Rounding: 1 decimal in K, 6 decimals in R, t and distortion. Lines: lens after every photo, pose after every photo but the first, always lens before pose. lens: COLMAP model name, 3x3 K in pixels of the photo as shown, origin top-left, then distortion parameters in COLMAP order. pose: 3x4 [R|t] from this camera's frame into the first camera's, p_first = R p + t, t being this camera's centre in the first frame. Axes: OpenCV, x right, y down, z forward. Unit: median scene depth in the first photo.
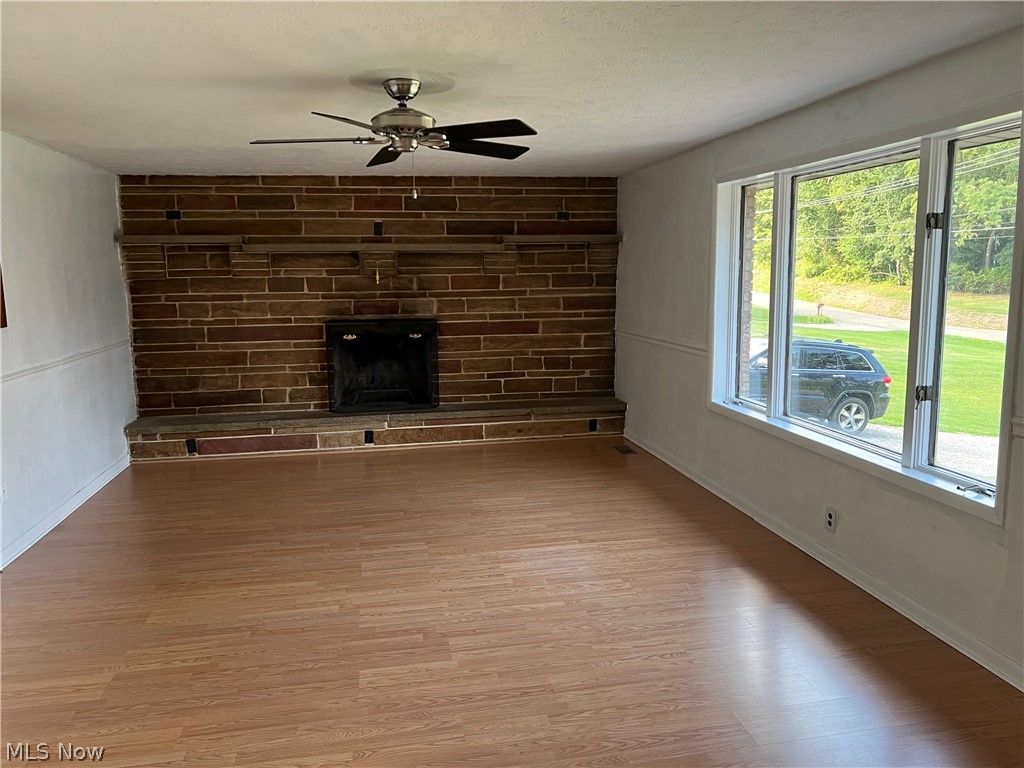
lens RADIAL K [[775.2, 0, 517.1], [0, 775.2, 387.8], [0, 0, 1]] dist [0.104147, -0.096287]
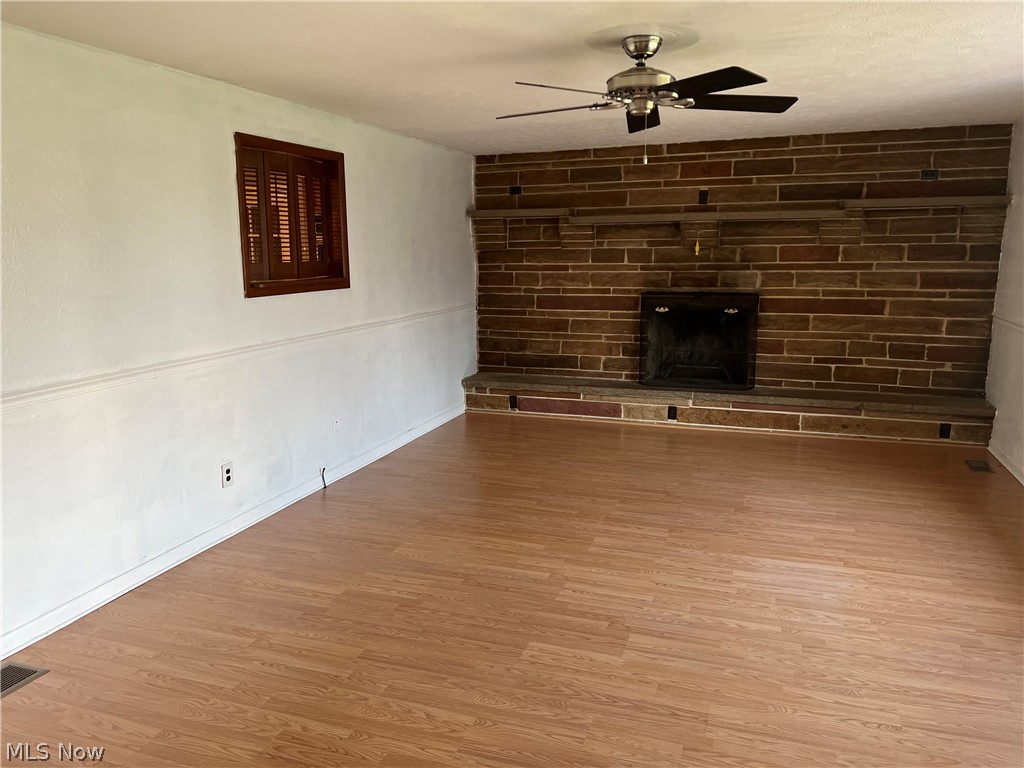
lens RADIAL K [[775.2, 0, 508.5], [0, 775.2, 380.4], [0, 0, 1]] dist [0.104147, -0.096287]
pose [[0.873284, 0.093822, -0.478093, 0.097989], [-0.080589, 0.995583, 0.048172, -0.008280], [0.480500, -0.003539, 0.876987, 0.048242]]
